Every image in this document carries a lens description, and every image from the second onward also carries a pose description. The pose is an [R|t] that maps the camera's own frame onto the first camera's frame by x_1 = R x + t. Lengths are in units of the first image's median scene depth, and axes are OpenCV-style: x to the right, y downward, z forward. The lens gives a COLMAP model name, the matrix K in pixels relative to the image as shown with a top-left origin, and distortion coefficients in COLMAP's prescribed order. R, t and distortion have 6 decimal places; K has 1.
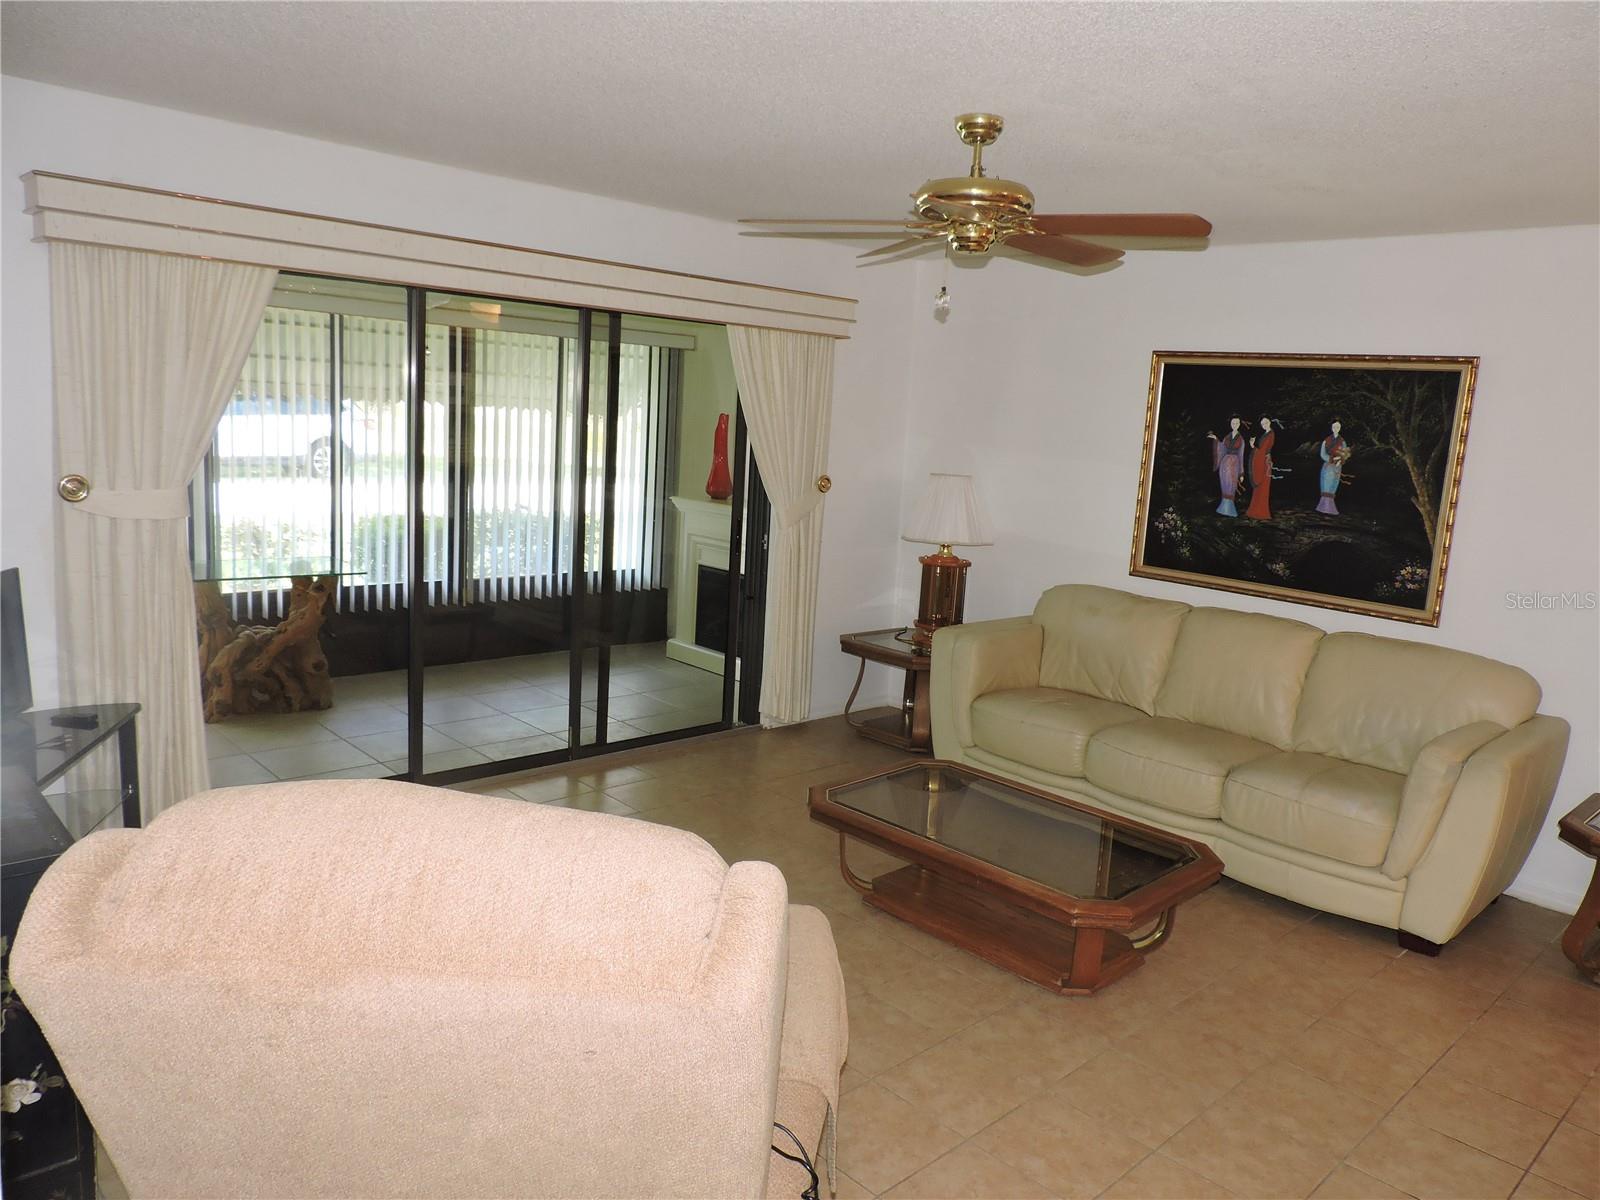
lens RADIAL K [[1135.5, 0, 815.4], [0, 1135.5, 598.4], [0, 0, 1]] dist [-0.028140, 0.010476]
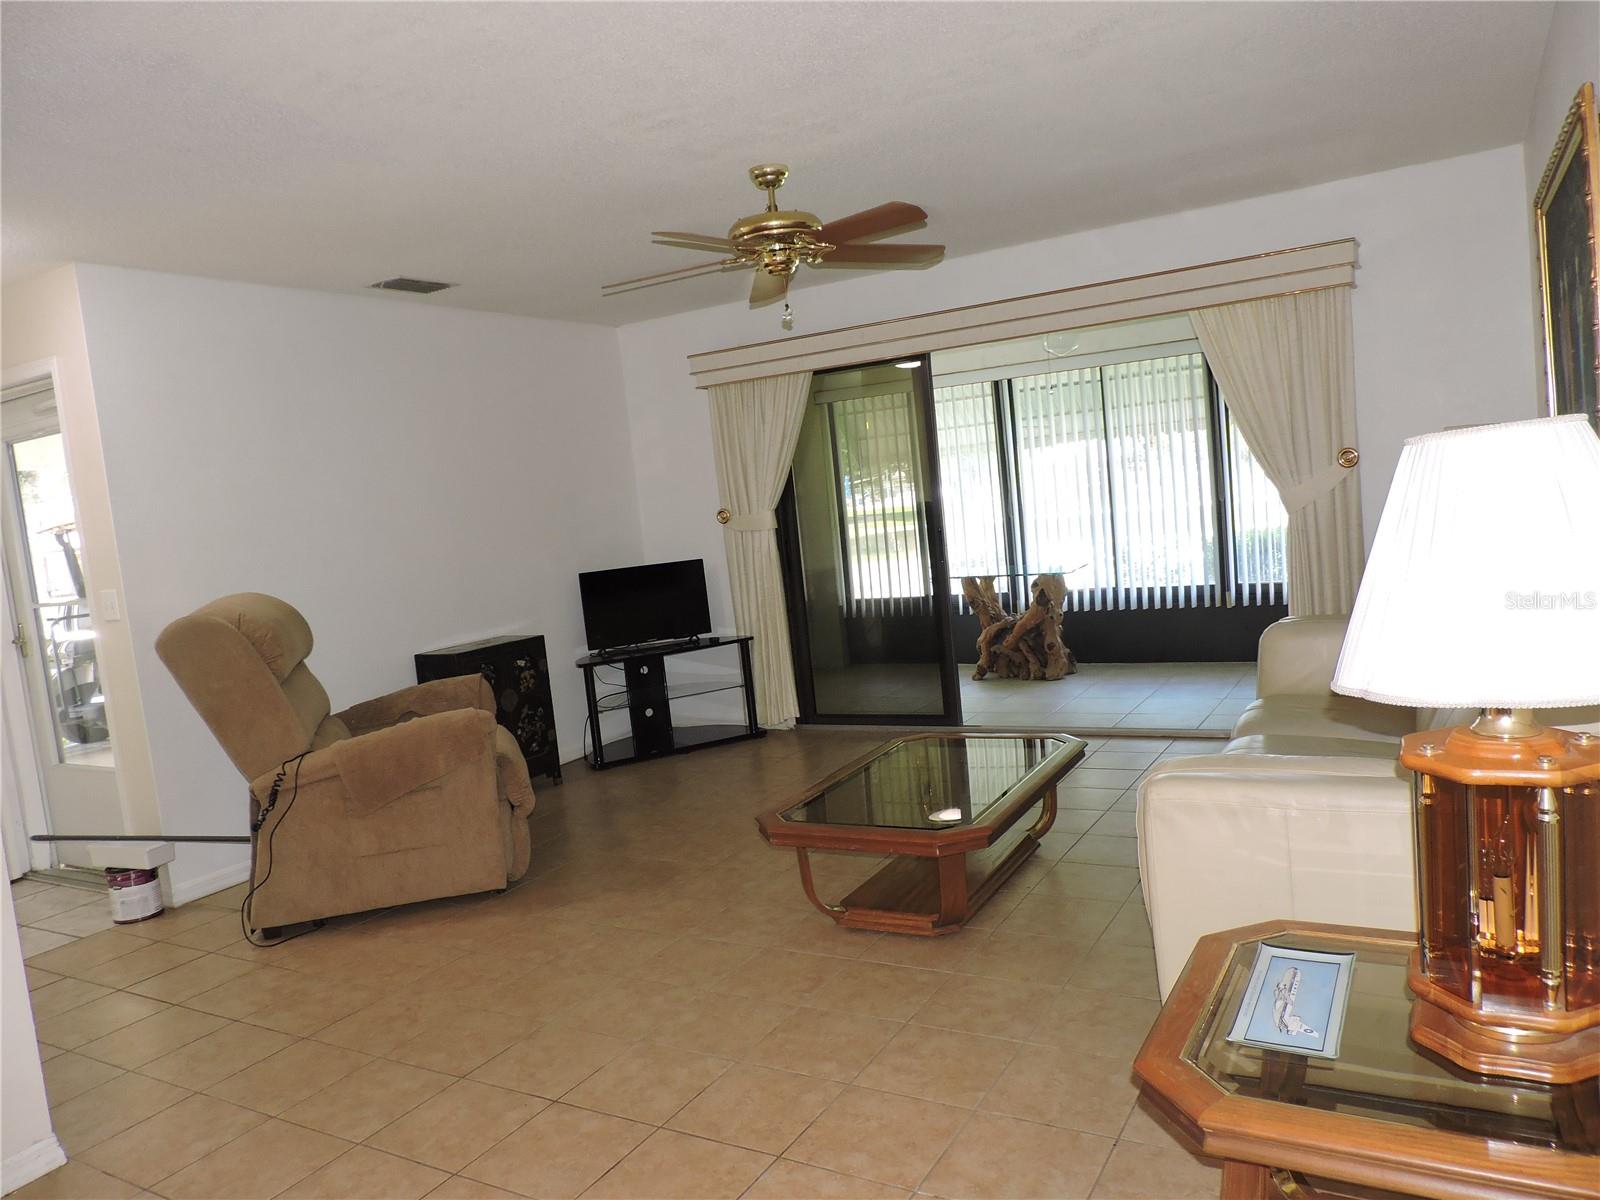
lens RADIAL K [[1135.5, 0, 805.4], [0, 1135.5, 606.1], [0, 0, 1]] dist [-0.028140, 0.010476]
pose [[0.269665, 0.006421, -0.962933, 0.838062], [-0.045684, 0.998937, -0.006133, 0.040185], [0.961870, 0.045645, 0.269672, 0.446713]]
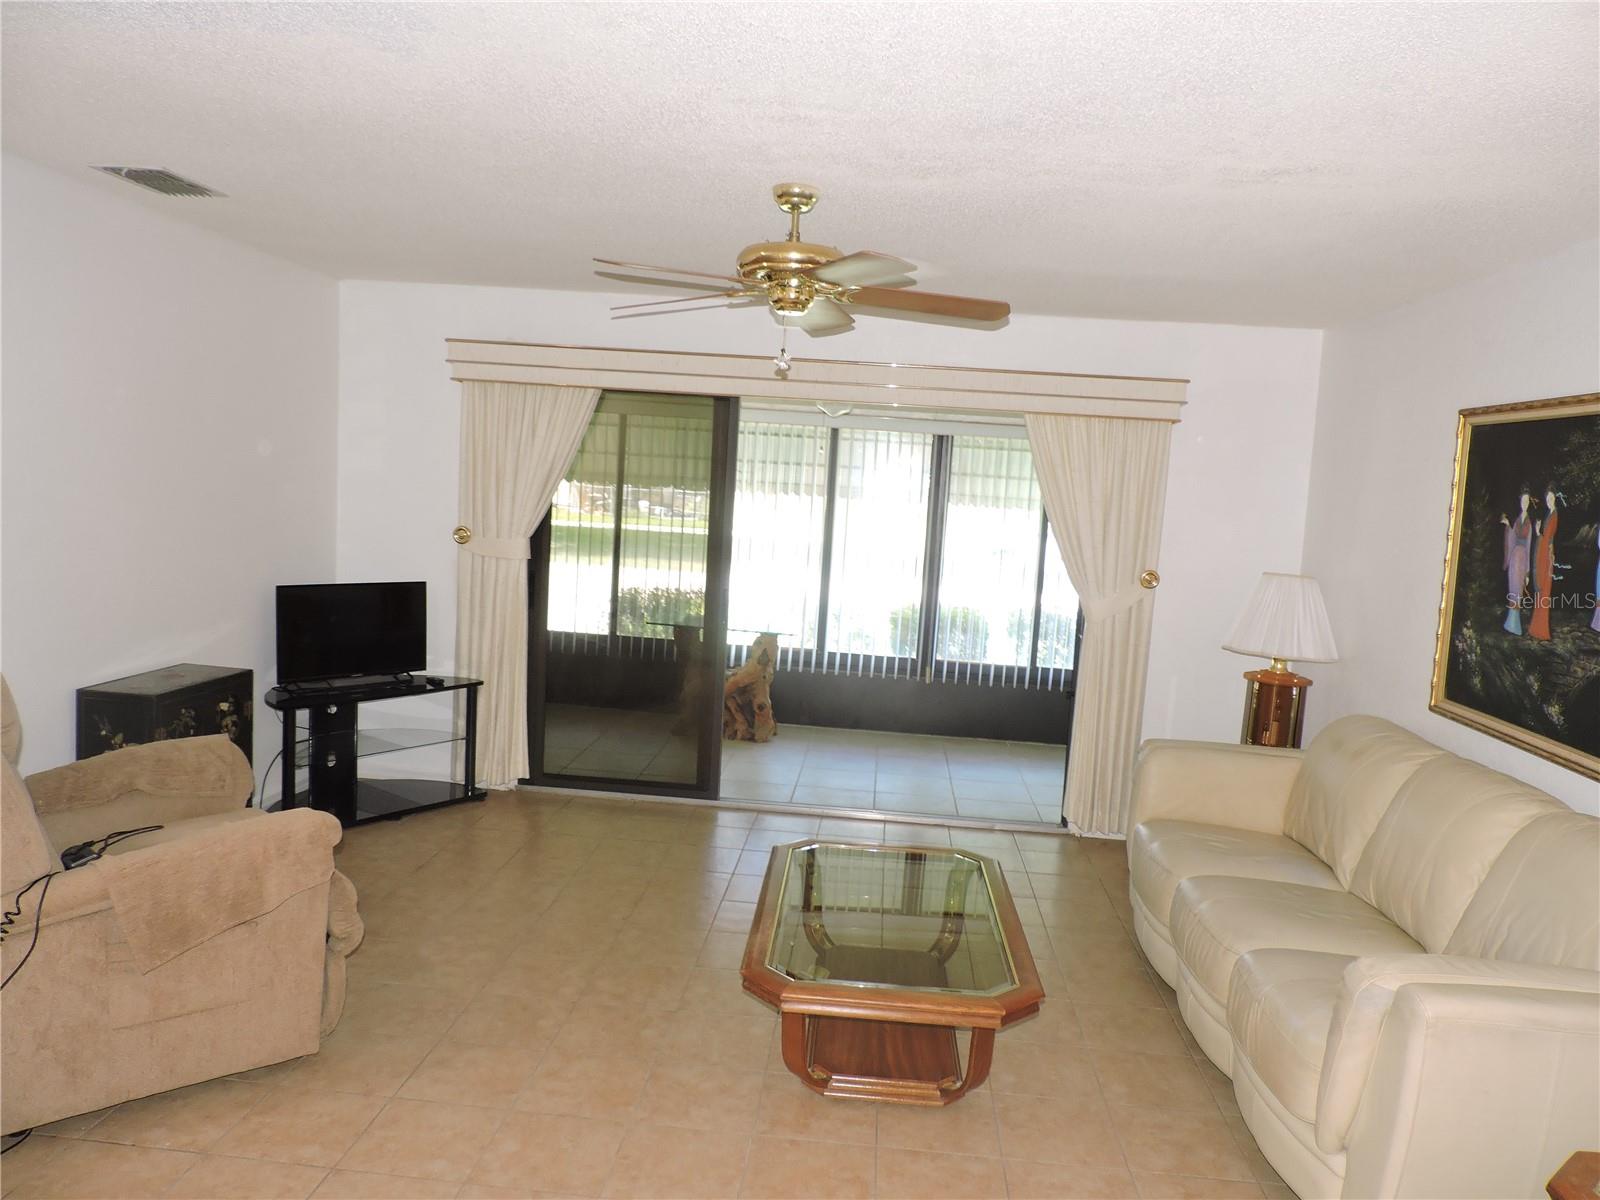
lens RADIAL K [[1135.5, 0, 808.5], [0, 1135.5, 603.1], [0, 0, 1]] dist [-0.028140, 0.010476]
pose [[0.669744, 0.057299, -0.740378, 0.587958], [-0.143919, 0.988130, -0.053716, 0.008088], [0.728512, 0.142530, 0.670041, 0.220111]]
